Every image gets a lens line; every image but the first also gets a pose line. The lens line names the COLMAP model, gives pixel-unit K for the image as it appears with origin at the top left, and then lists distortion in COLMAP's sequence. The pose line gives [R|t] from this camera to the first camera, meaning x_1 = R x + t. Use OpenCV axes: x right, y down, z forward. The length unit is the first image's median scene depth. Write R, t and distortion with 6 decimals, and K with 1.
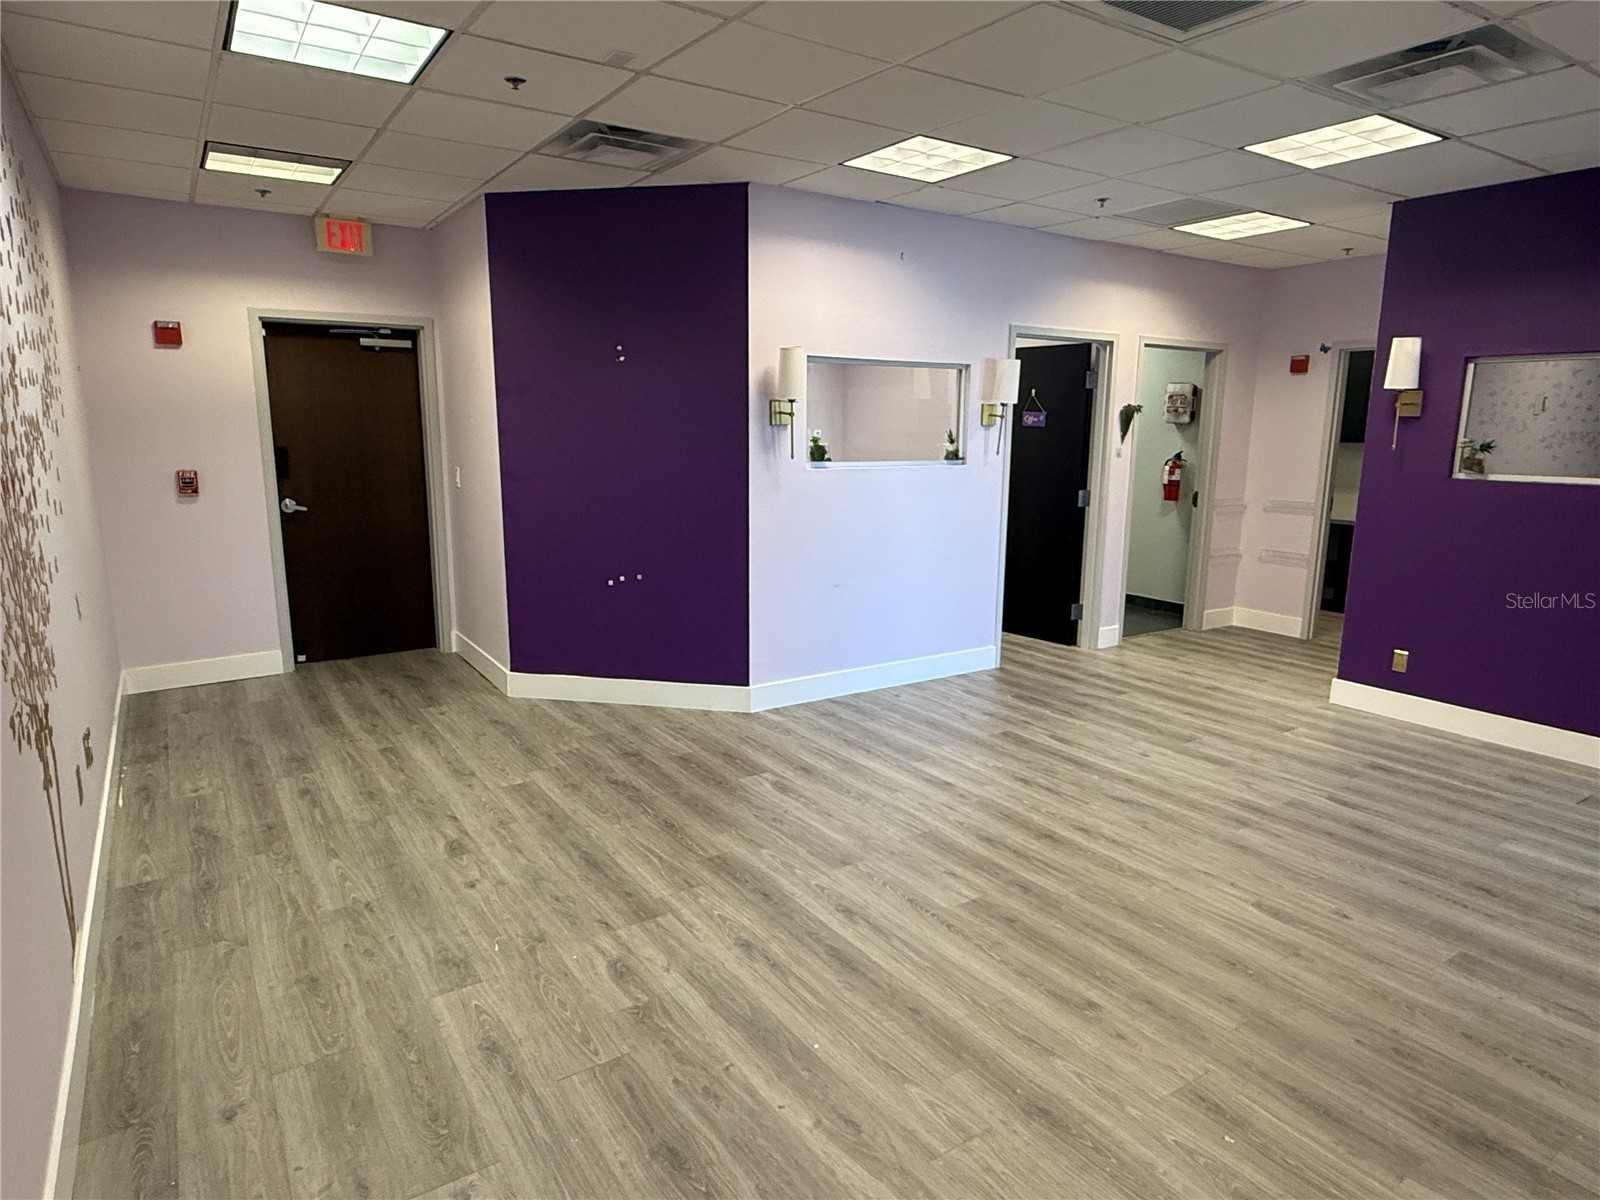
lens RADIAL K [[955.2, 0, 800.0], [0, 955.2, 600.0], [0, 0, 1]] dist [-0.000093, 0.000363]
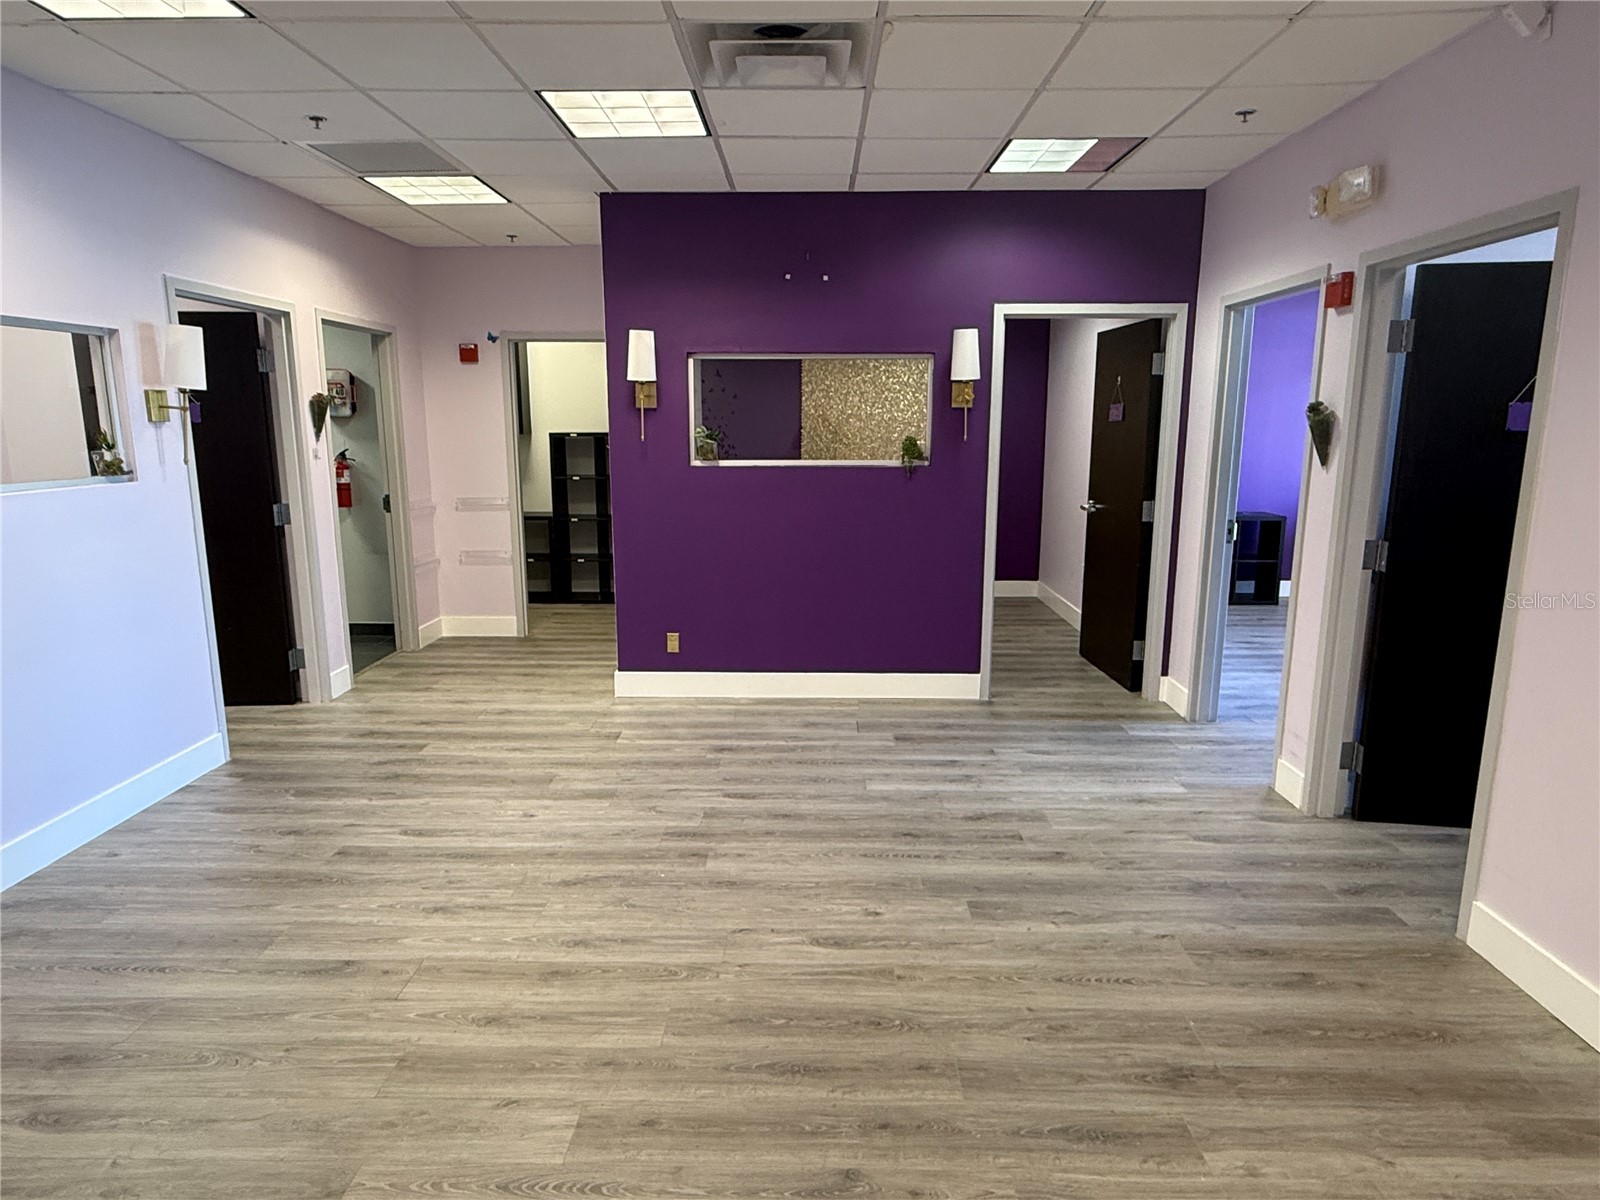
lens RADIAL K [[955.2, 0, 800.0], [0, 955.2, 600.0], [0, 0, 1]] dist [-0.000093, 0.000363]
pose [[0.565789, -0.163028, 0.808273, -0.153495], [0.157183, 0.983608, 0.088365, -0.061192], [-0.809429, 0.077051, 0.582140, 0.323573]]
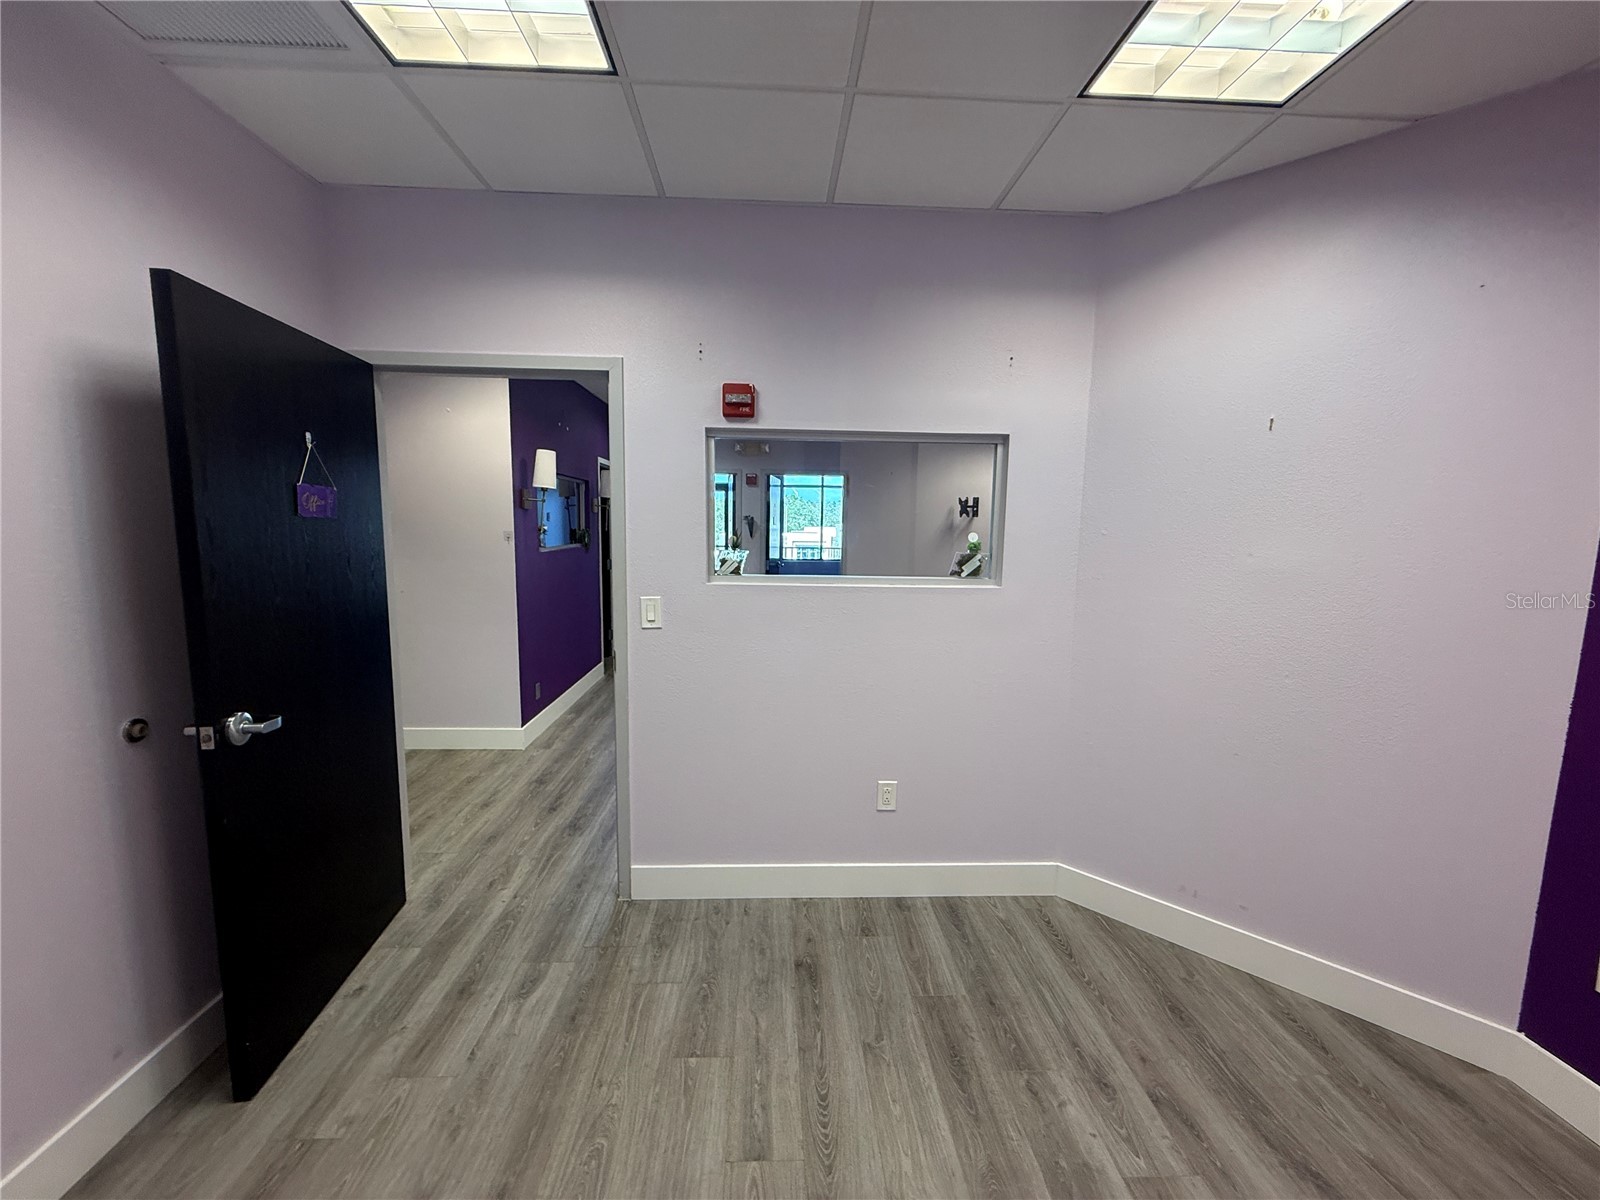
lens RADIAL K [[637.7, 0, 800.0], [0, 637.7, 600.0], [0, 0, 1]] dist [0.000139, 0.000153]
pose [[-0.857474, -0.082597, 0.507855, -0.148540], [0.072603, 0.957732, 0.278349, -0.327127], [-0.509380, 0.275548, -0.815233, 1.767716]]
